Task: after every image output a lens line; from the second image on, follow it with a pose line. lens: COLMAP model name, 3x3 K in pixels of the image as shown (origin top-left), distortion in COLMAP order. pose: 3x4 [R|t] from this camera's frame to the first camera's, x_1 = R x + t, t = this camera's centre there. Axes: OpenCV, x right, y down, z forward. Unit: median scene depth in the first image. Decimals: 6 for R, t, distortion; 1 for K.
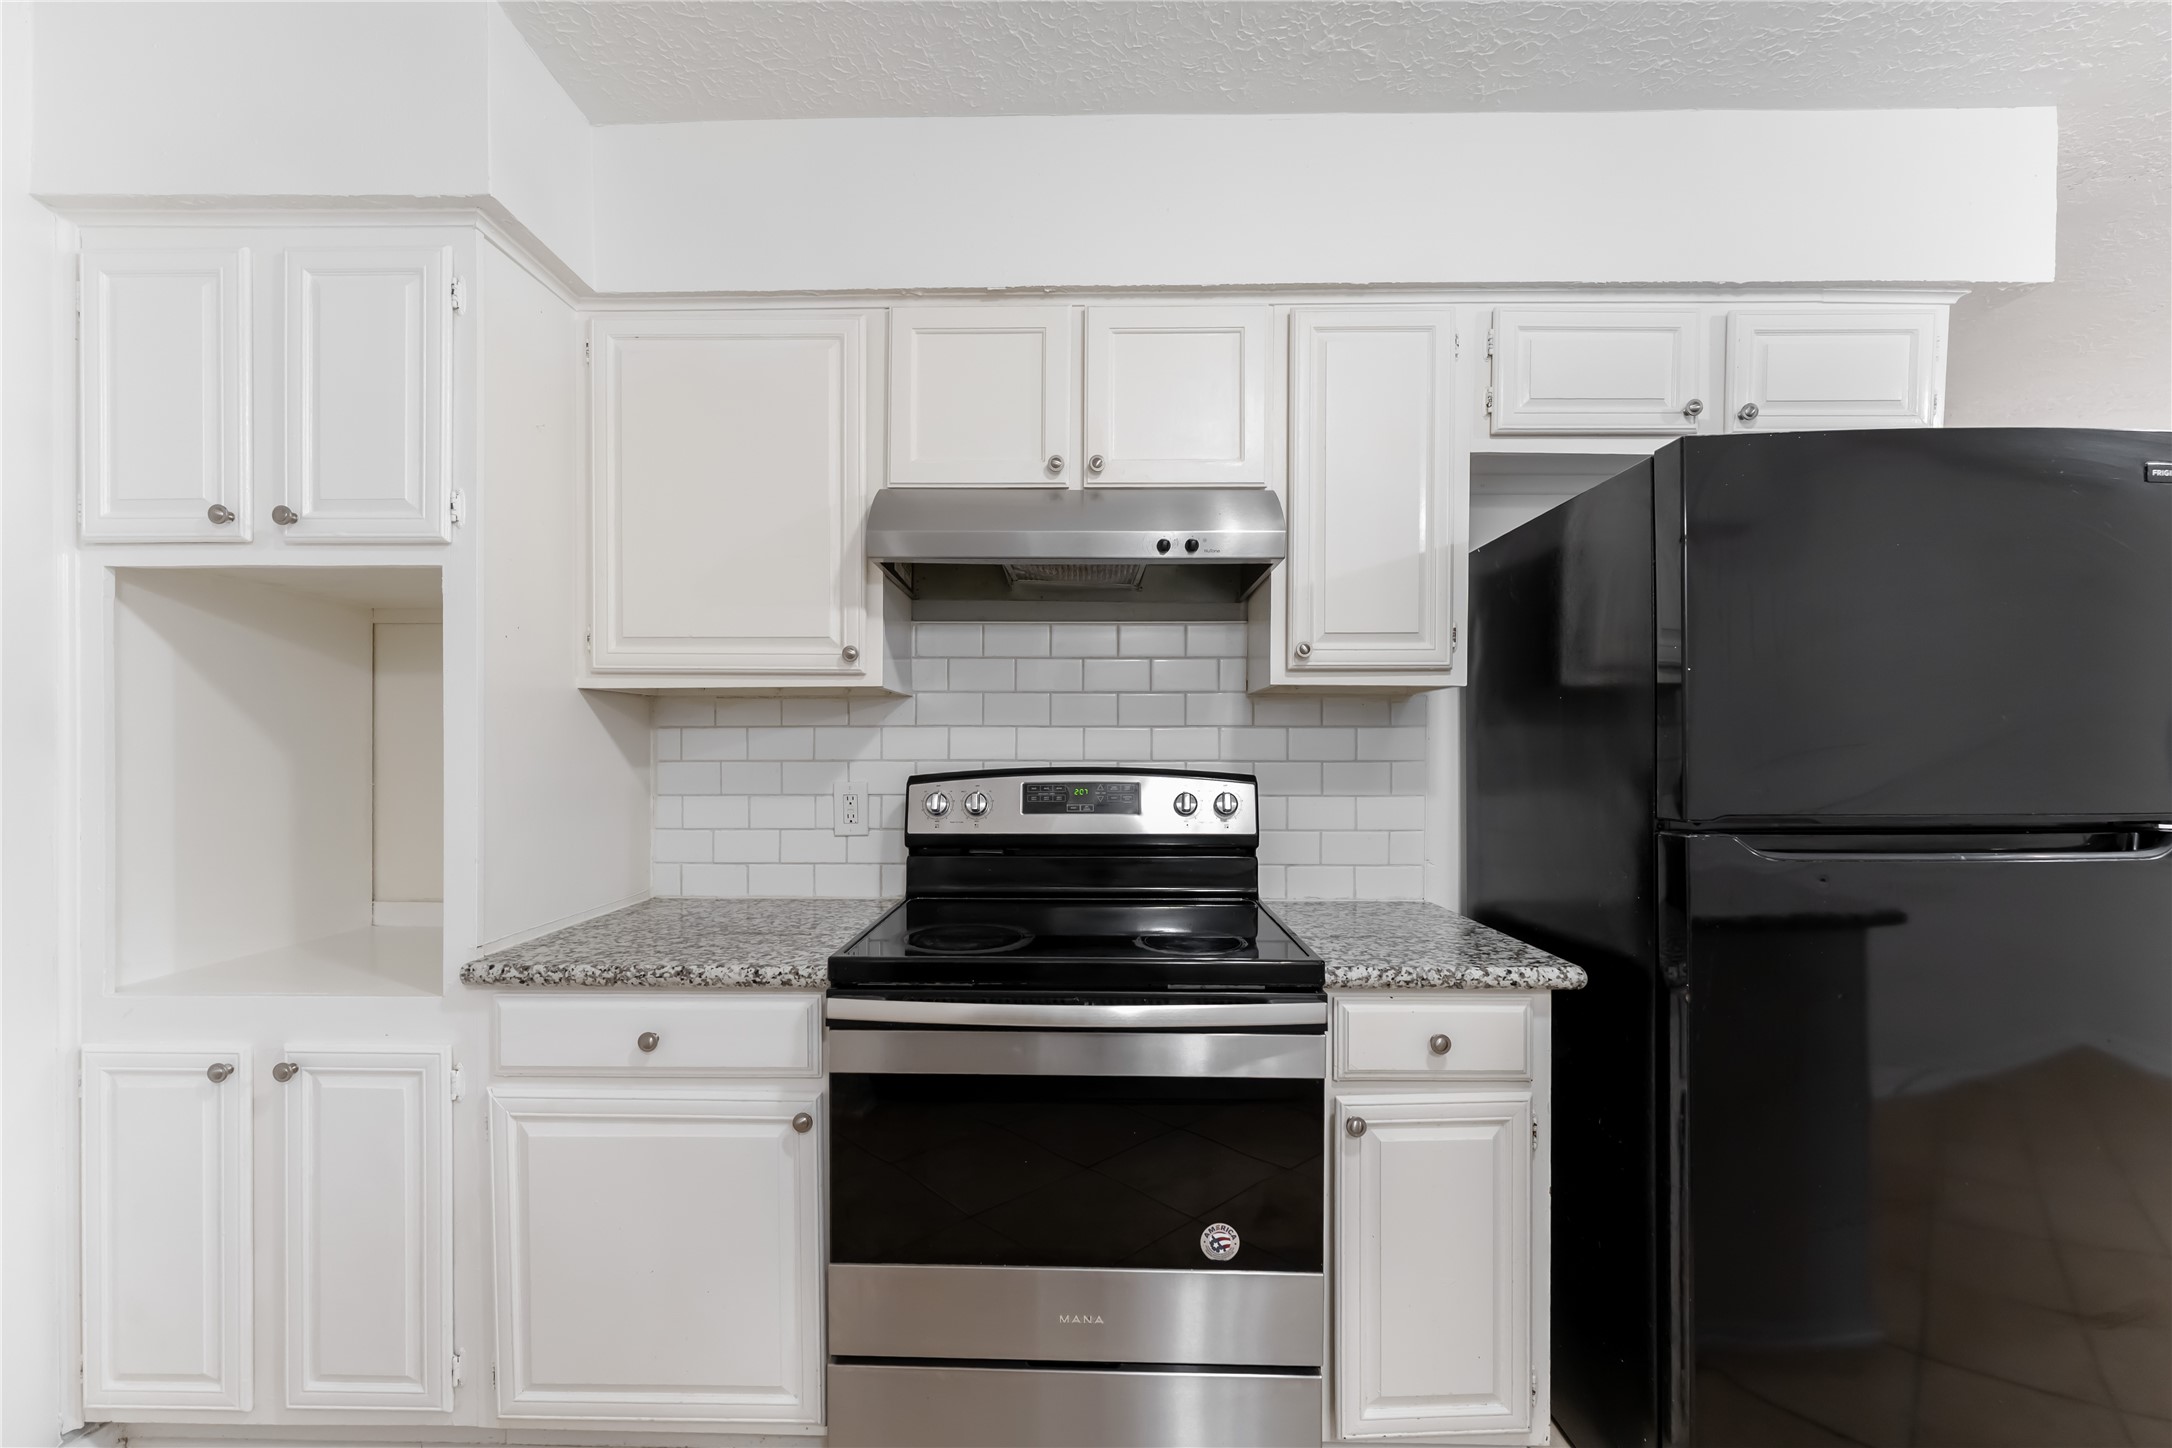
lens RADIAL K [[877.3, 0, 1068.4], [0, 877.3, 760.8], [0, 0, 1]] dist [-0.003096, 0.000155]
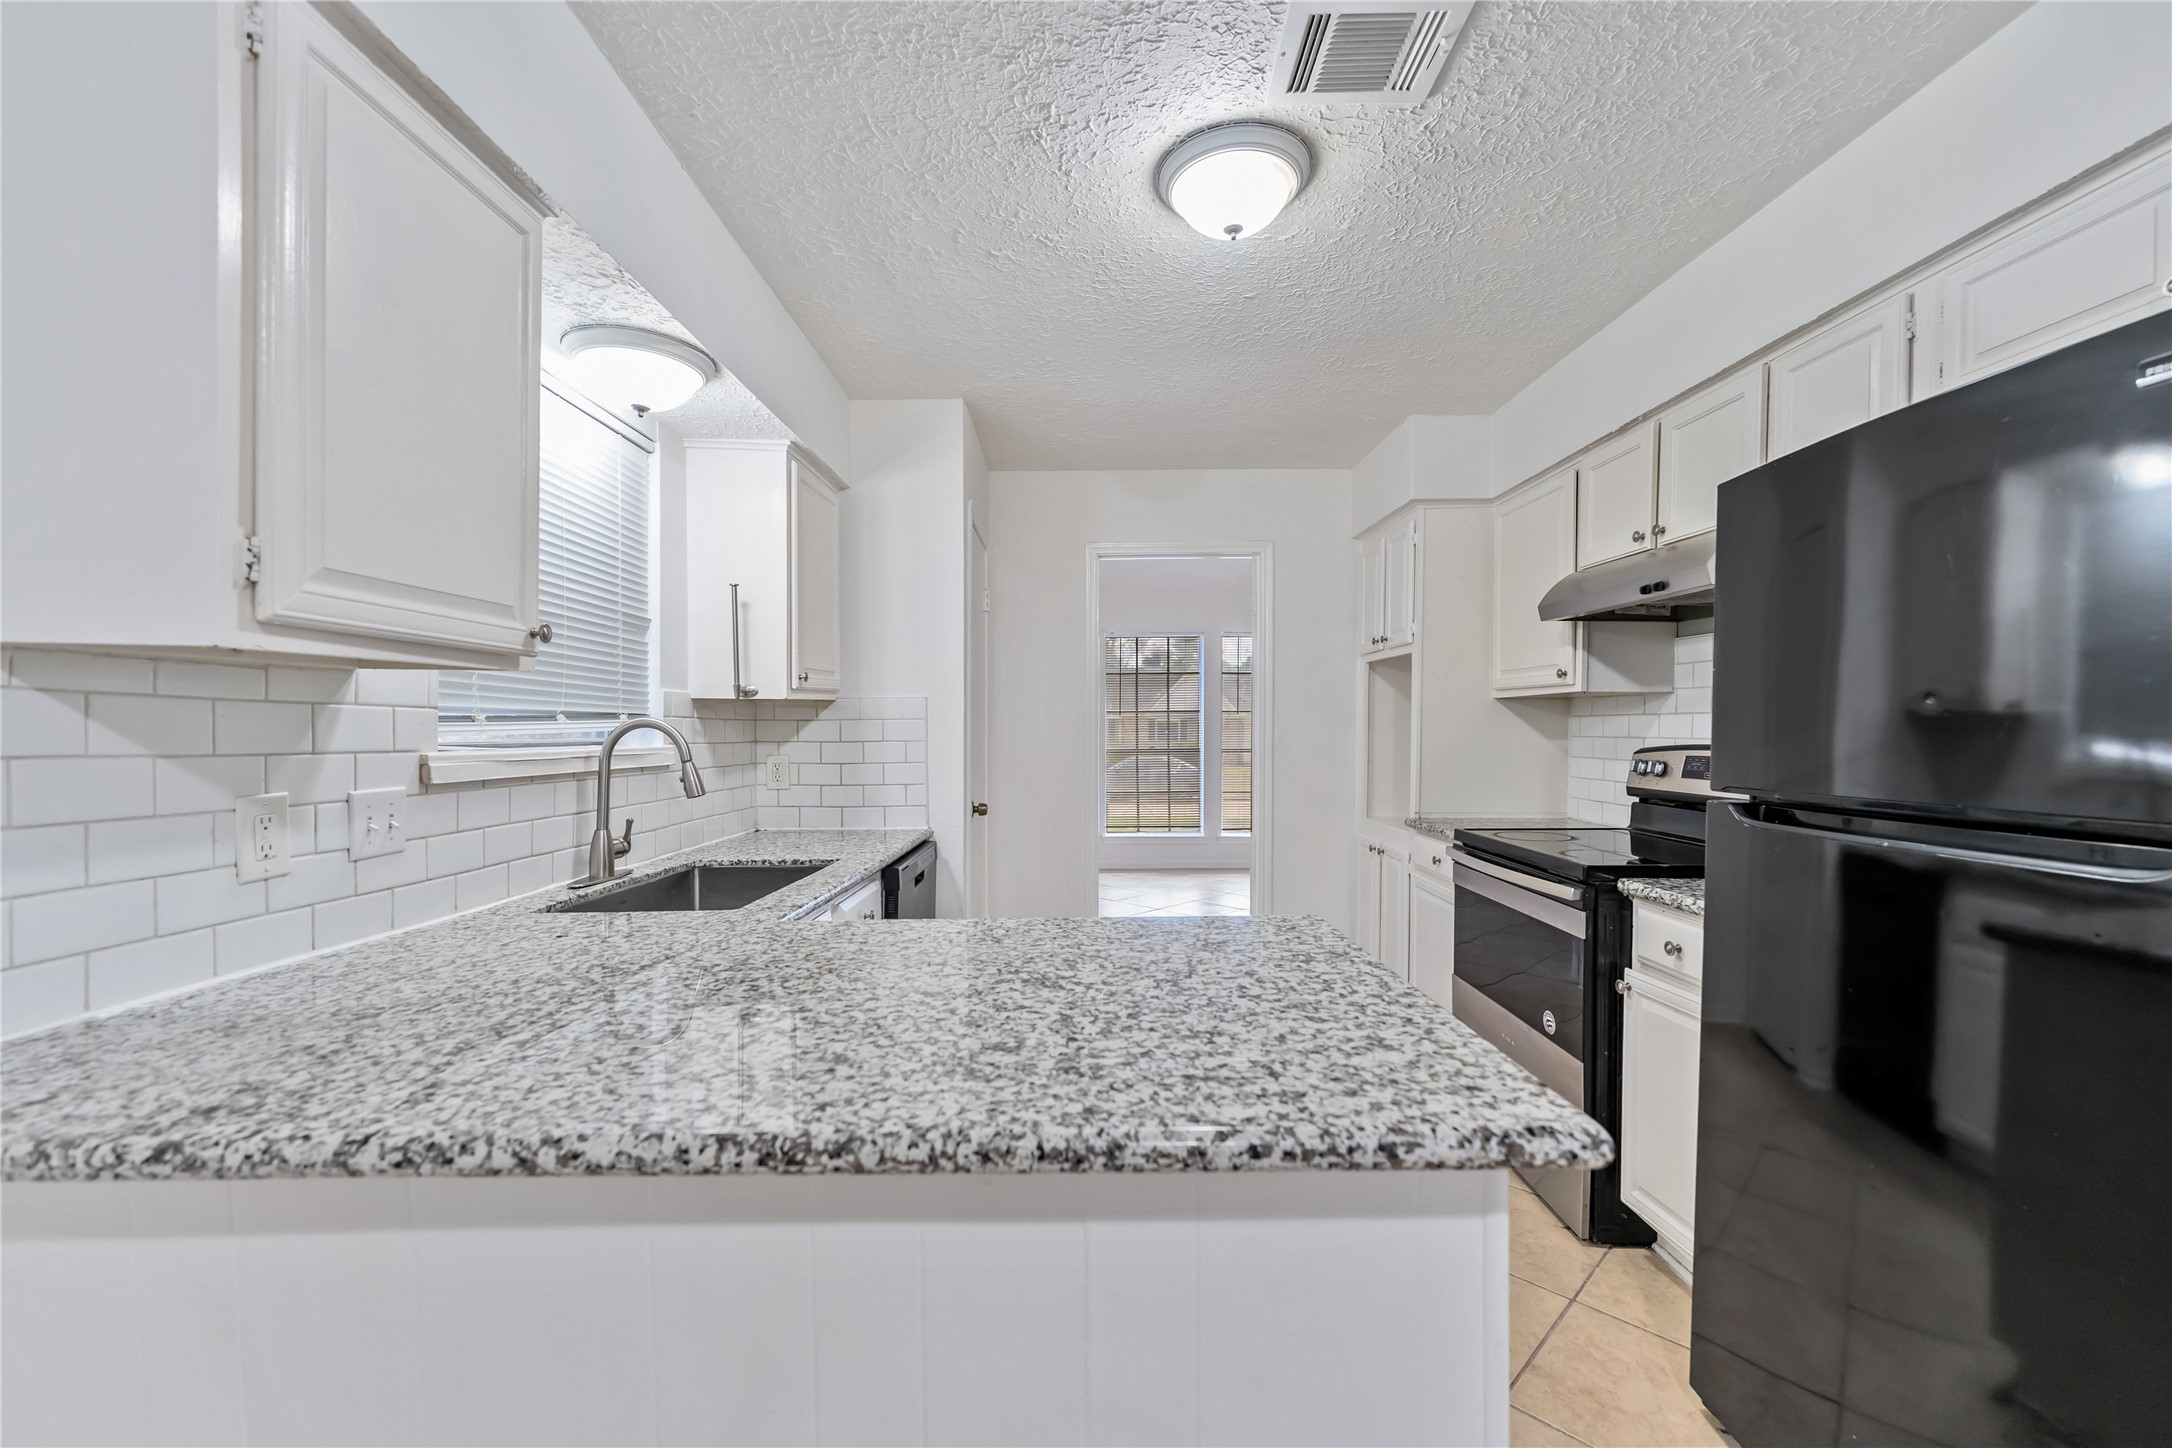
lens RADIAL K [[877.3, 0, 1075.2], [0, 877.3, 731.3], [0, 0, 1]] dist [-0.003096, 0.000155]
pose [[0.010408, 0.006695, -0.999923, 1.421818], [-0.015345, 0.999861, 0.006535, -0.006853], [0.999828, 0.015276, 0.010509, 0.044599]]
